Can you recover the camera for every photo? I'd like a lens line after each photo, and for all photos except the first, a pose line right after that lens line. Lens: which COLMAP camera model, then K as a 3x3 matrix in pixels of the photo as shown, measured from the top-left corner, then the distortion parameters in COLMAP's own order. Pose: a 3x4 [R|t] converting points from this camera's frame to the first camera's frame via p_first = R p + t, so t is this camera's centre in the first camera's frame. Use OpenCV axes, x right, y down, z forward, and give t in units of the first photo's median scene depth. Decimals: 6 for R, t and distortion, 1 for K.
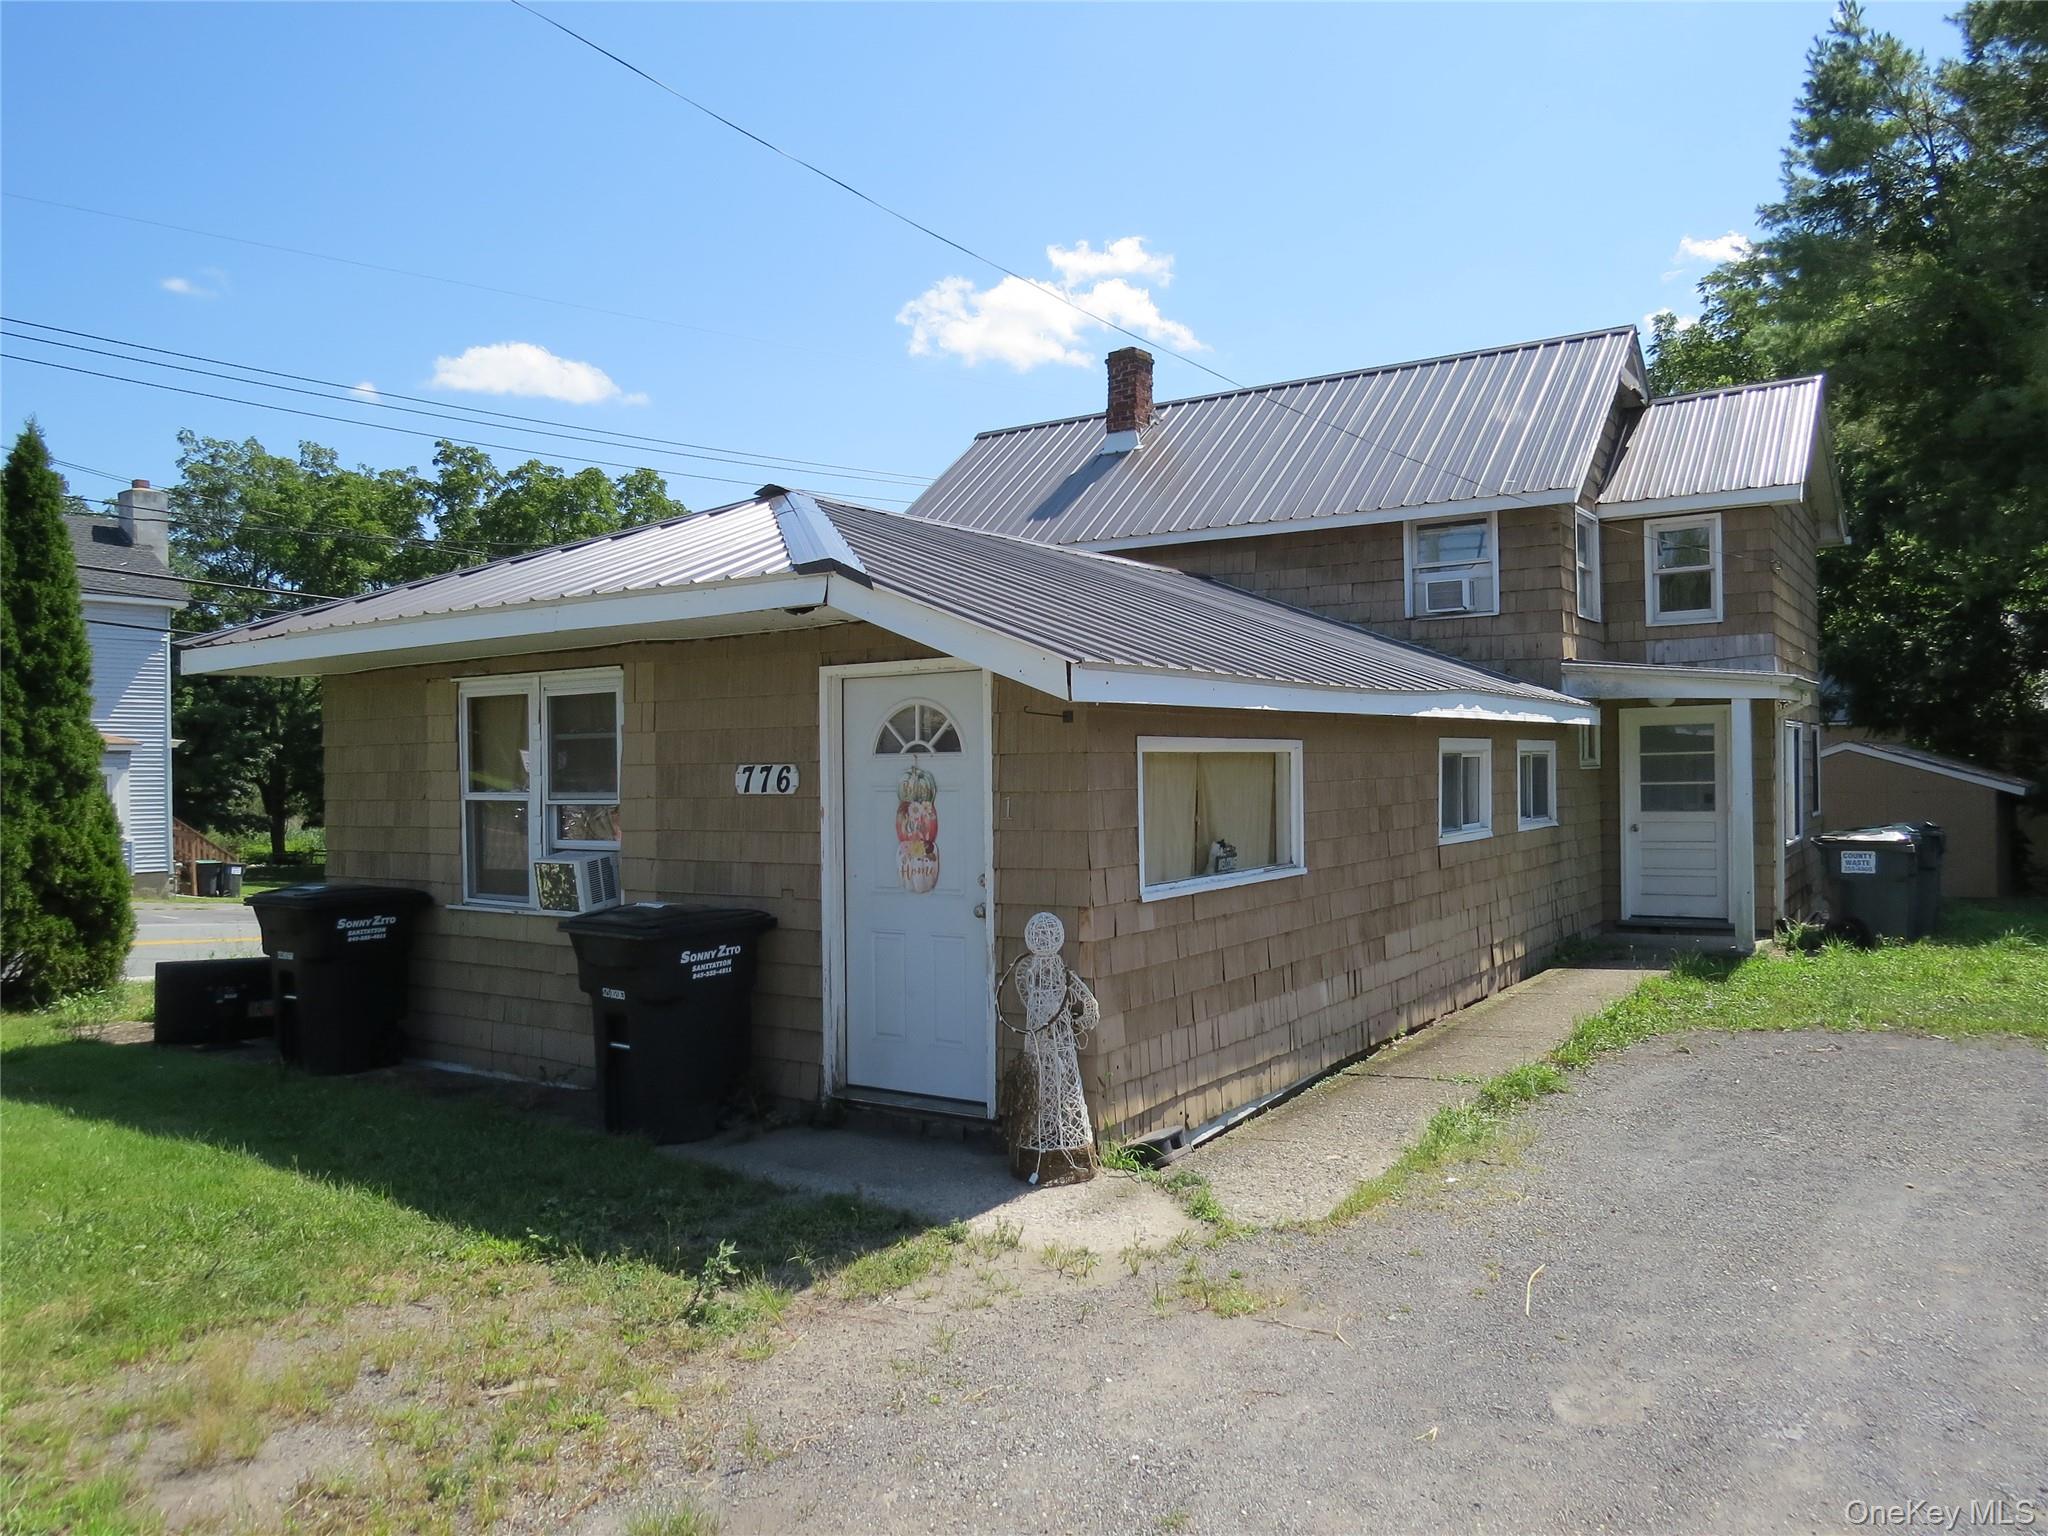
lens RADIAL K [[1448.7, 0, 1024.0], [0, 1448.7, 843.0], [0, 0, 1]] dist [-0.021861, 0.007519]
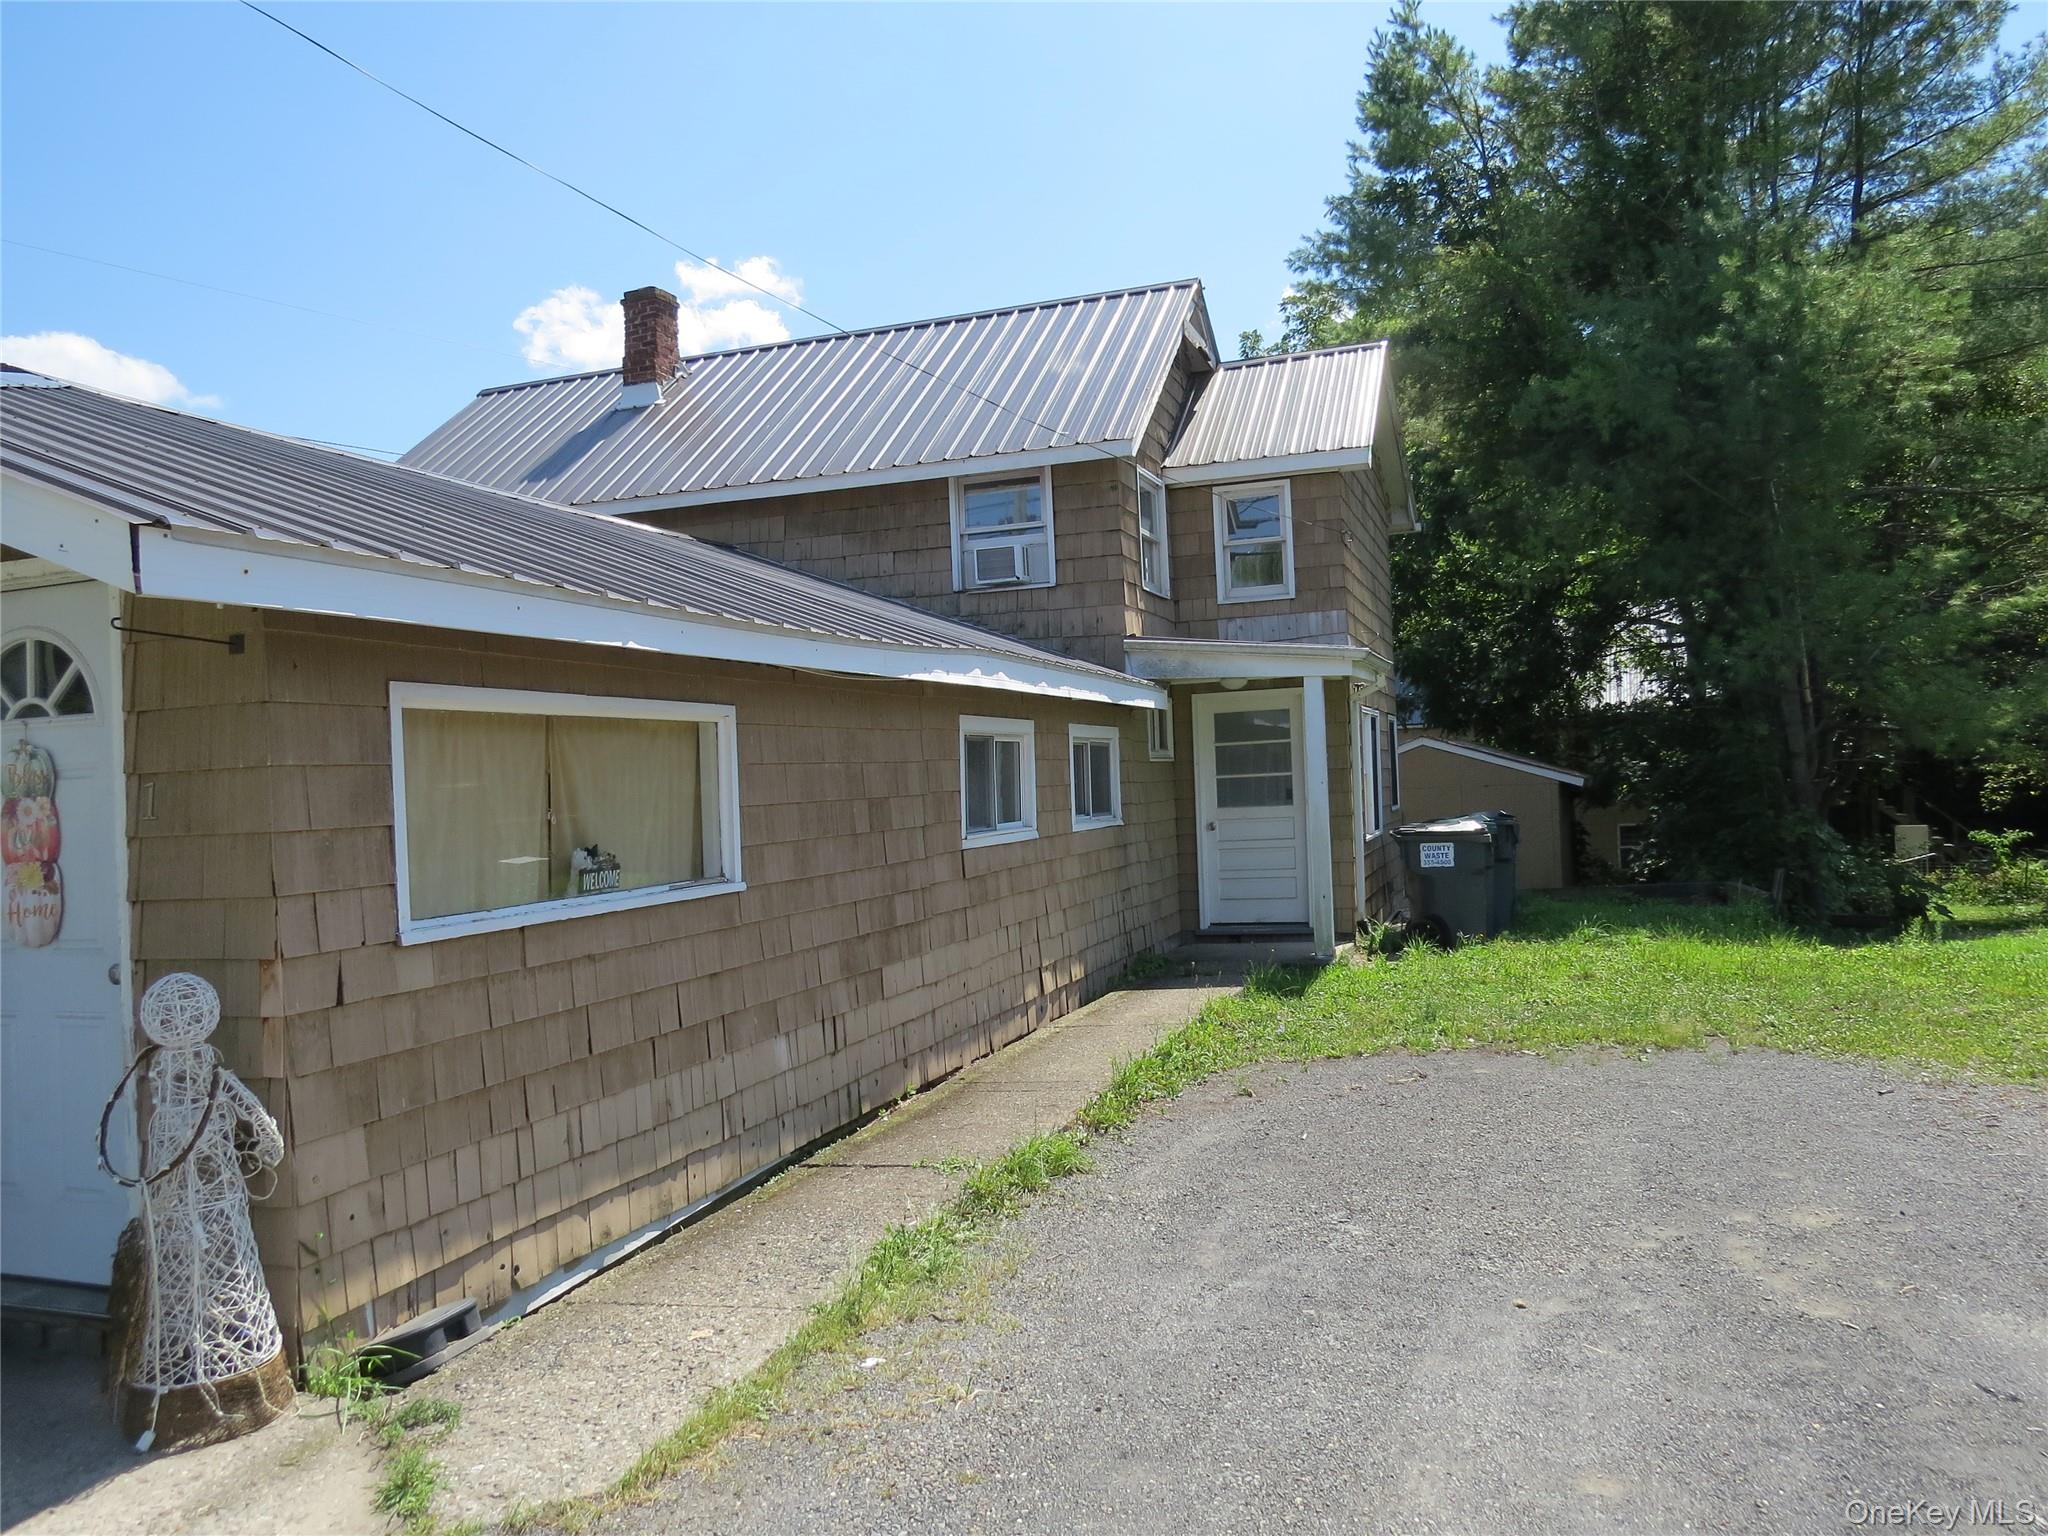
lens RADIAL K [[1444.9, 0, 1023.0], [0, 1444.9, 916.8], [0, 0, 1]] dist [-0.044946, 0.040825]
pose [[0.969071, -0.045663, 0.242522, 0.094969], [0.037377, 0.998553, 0.038660, 0.007175], [-0.243937, -0.028399, 0.969375, 0.165640]]
